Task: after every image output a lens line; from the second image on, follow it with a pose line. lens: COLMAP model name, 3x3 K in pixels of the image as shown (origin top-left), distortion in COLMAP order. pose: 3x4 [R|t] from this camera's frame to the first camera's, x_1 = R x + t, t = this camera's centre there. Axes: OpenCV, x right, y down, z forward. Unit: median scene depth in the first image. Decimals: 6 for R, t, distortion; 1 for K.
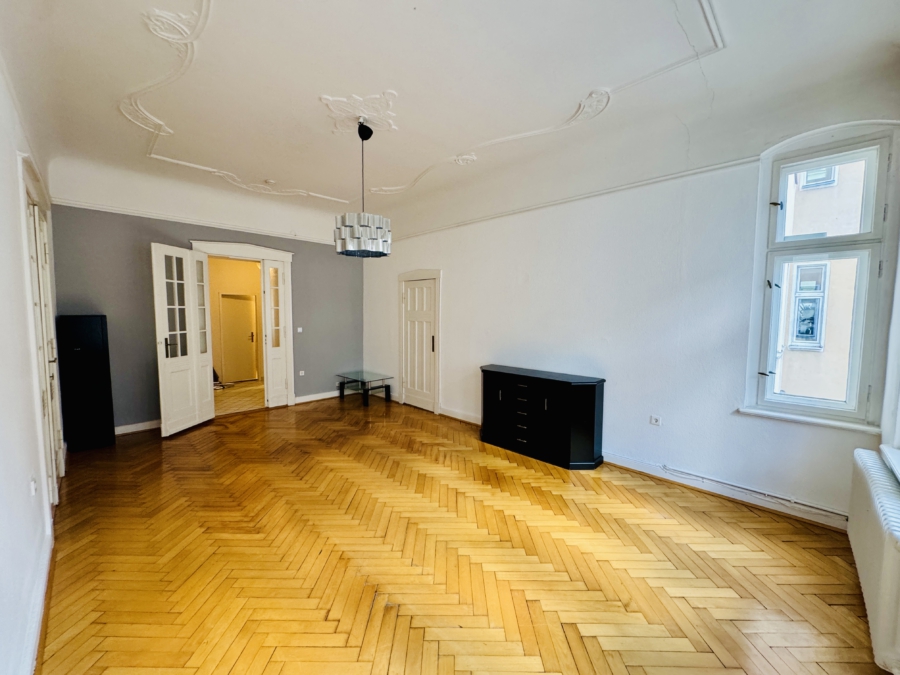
lens RADIAL K [[358.6, 0, 450.0], [0, 358.6, 337.5], [0, 0, 1]] dist [-0.000670, -0.000231]
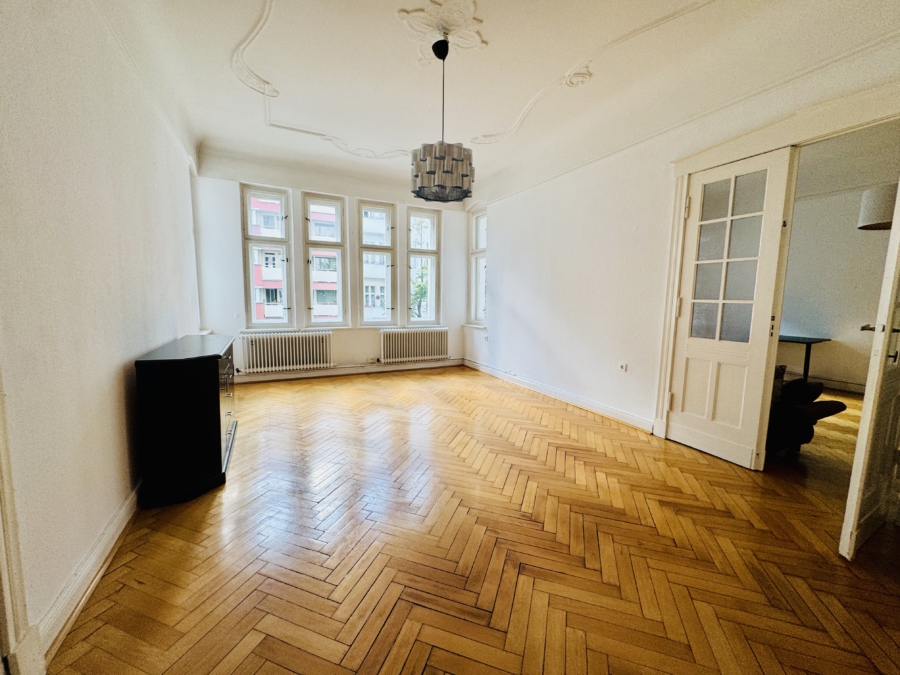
lens RADIAL K [[358.6, 0, 450.0], [0, 358.6, 337.5], [0, 0, 1]] dist [-0.000670, -0.000231]
pose [[-0.946532, -0.055739, 0.317757, -0.431842], [0.002742, 0.983536, 0.180693, -0.036136], [-0.322597, 0.171903, -0.930796, 1.447979]]
